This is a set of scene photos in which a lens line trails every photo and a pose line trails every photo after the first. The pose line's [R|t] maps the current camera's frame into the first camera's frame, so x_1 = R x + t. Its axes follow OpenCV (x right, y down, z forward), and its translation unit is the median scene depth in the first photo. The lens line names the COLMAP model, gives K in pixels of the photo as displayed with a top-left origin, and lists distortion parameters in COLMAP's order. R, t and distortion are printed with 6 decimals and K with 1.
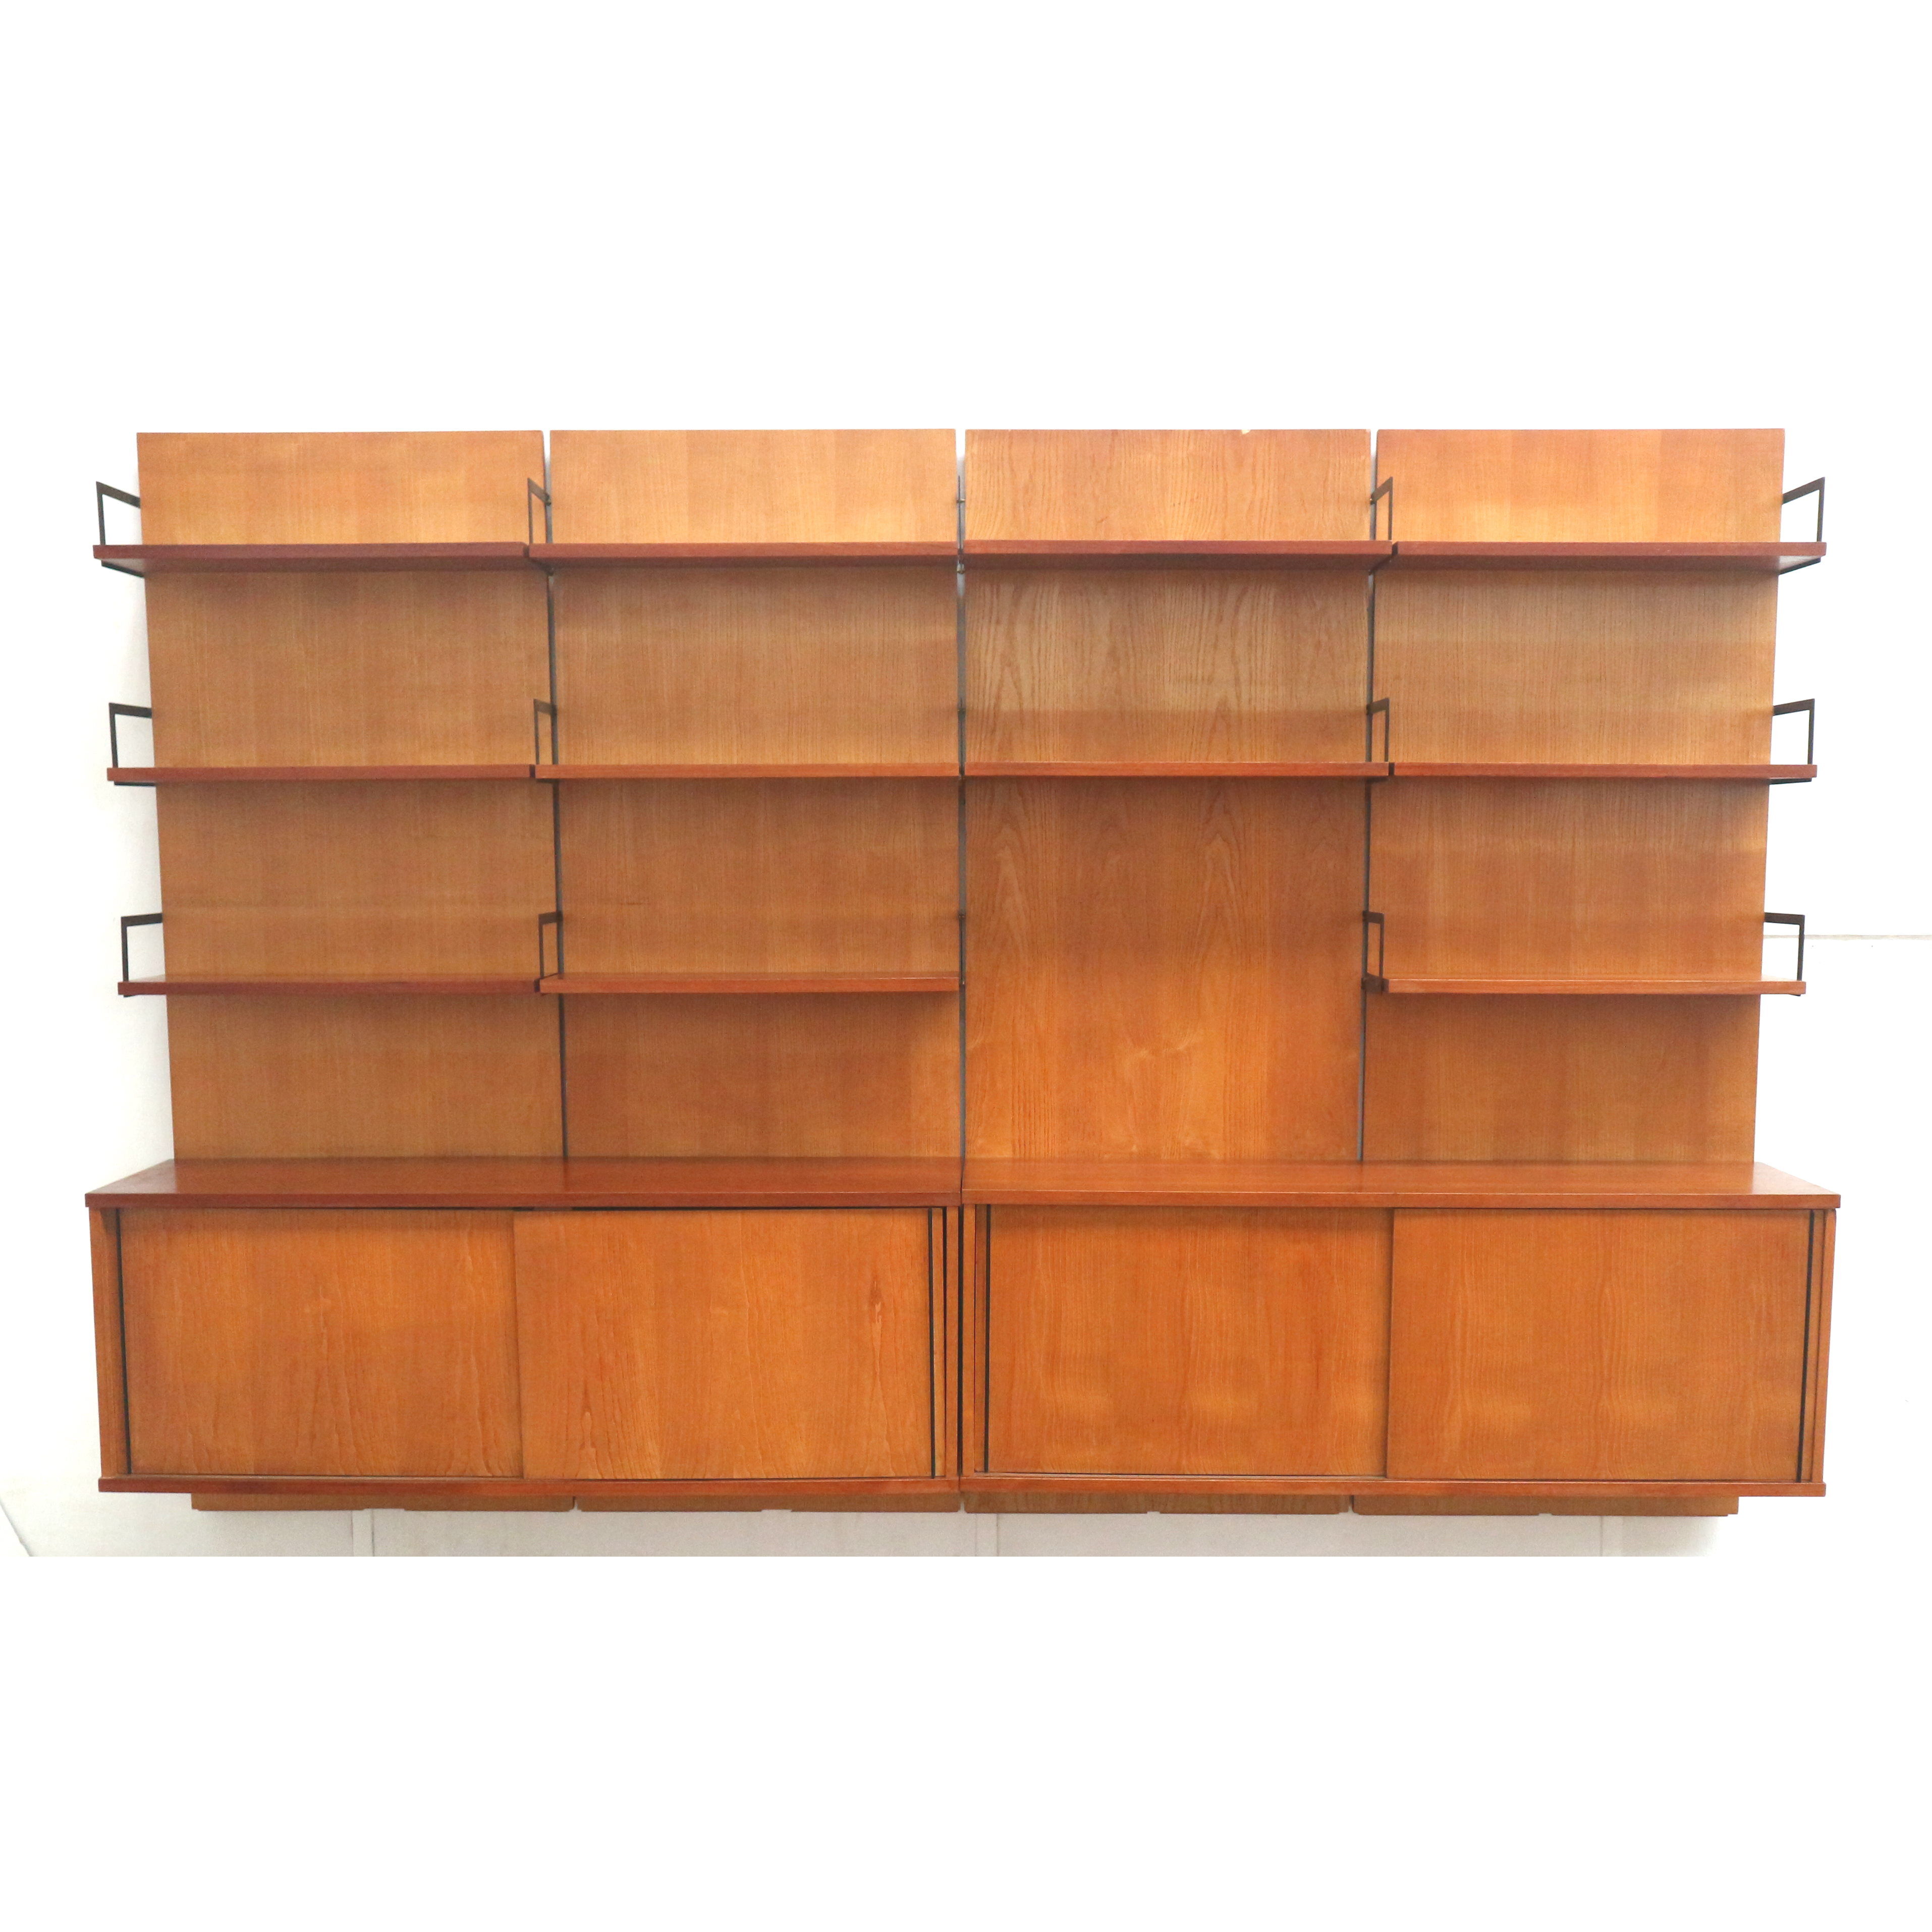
lens RADIAL K [[2155.5, 0, 1018.9], [0, 2155.5, 1099.0], [0, 0, 1]] dist [-0.012765, 0.024224]
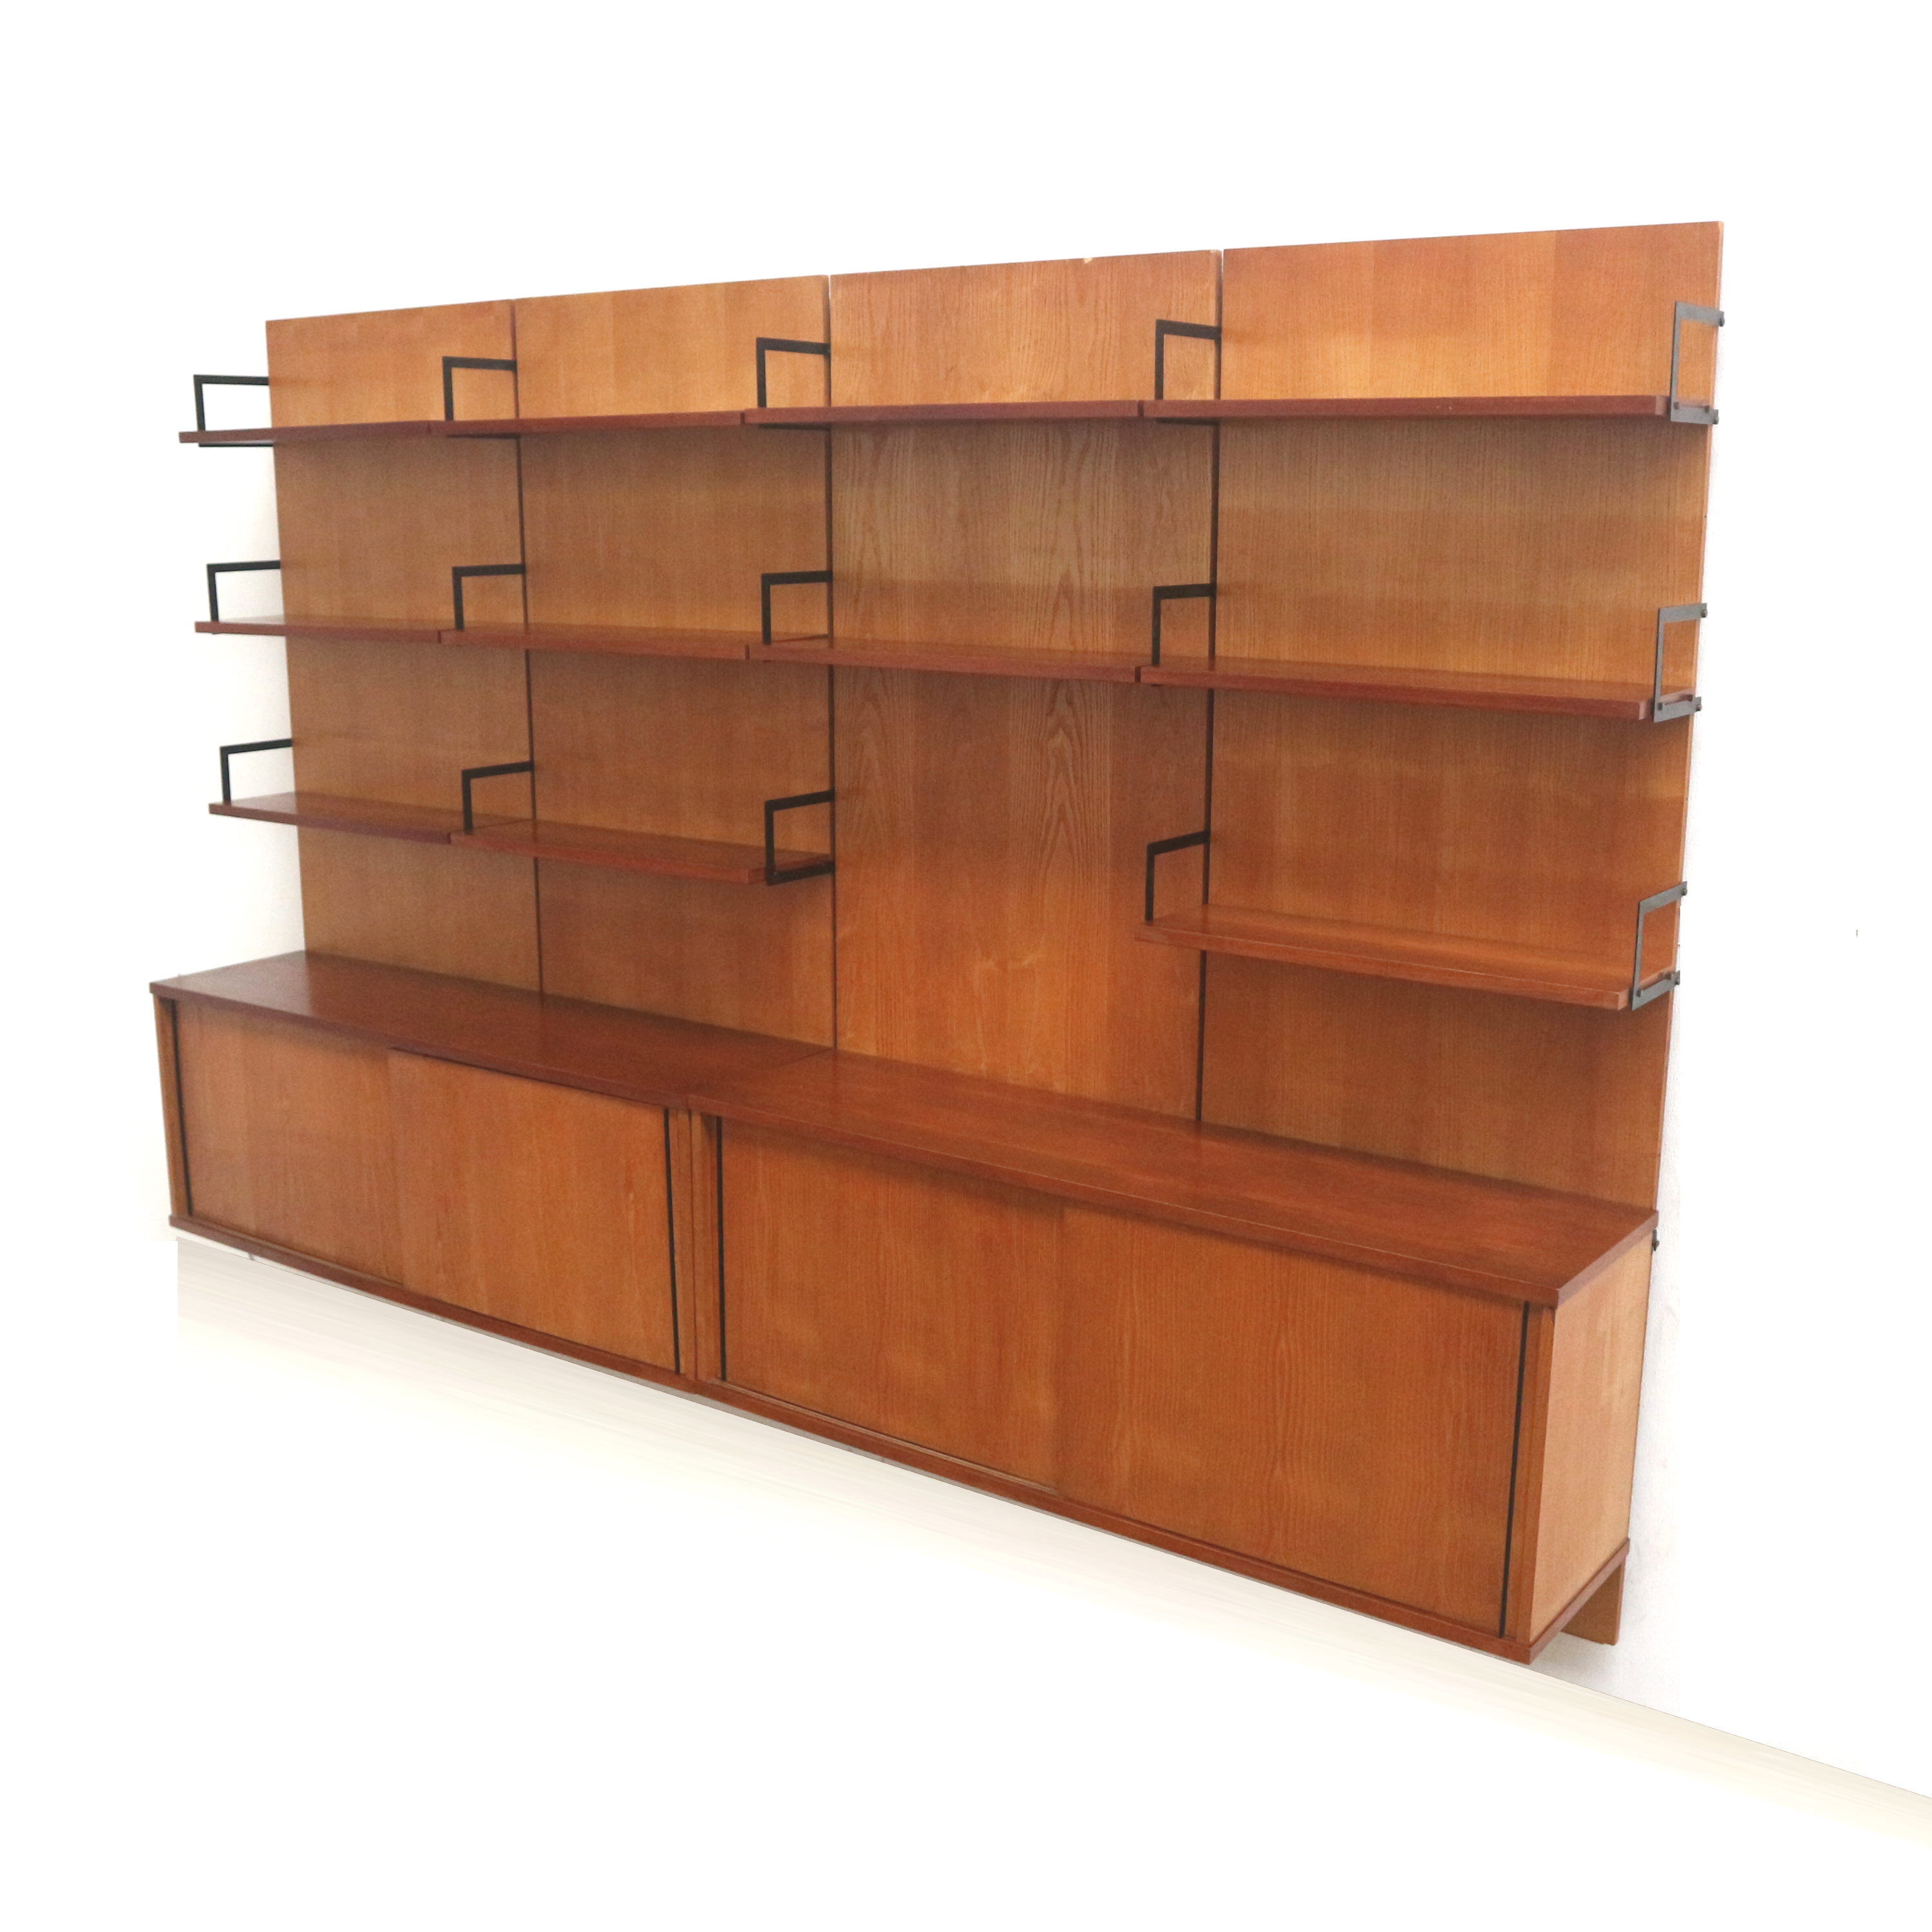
lens RADIAL K [[2226.0, 0, 1010.4], [0, 2226.0, 965.8], [0, 0, 1]] dist [-0.073535, 0.017131]
pose [[0.815652, 0.126487, -0.564546, 0.601188], [-0.073208, 0.990529, 0.116158, -0.131714], [0.573892, -0.053415, 0.817187, 0.252274]]
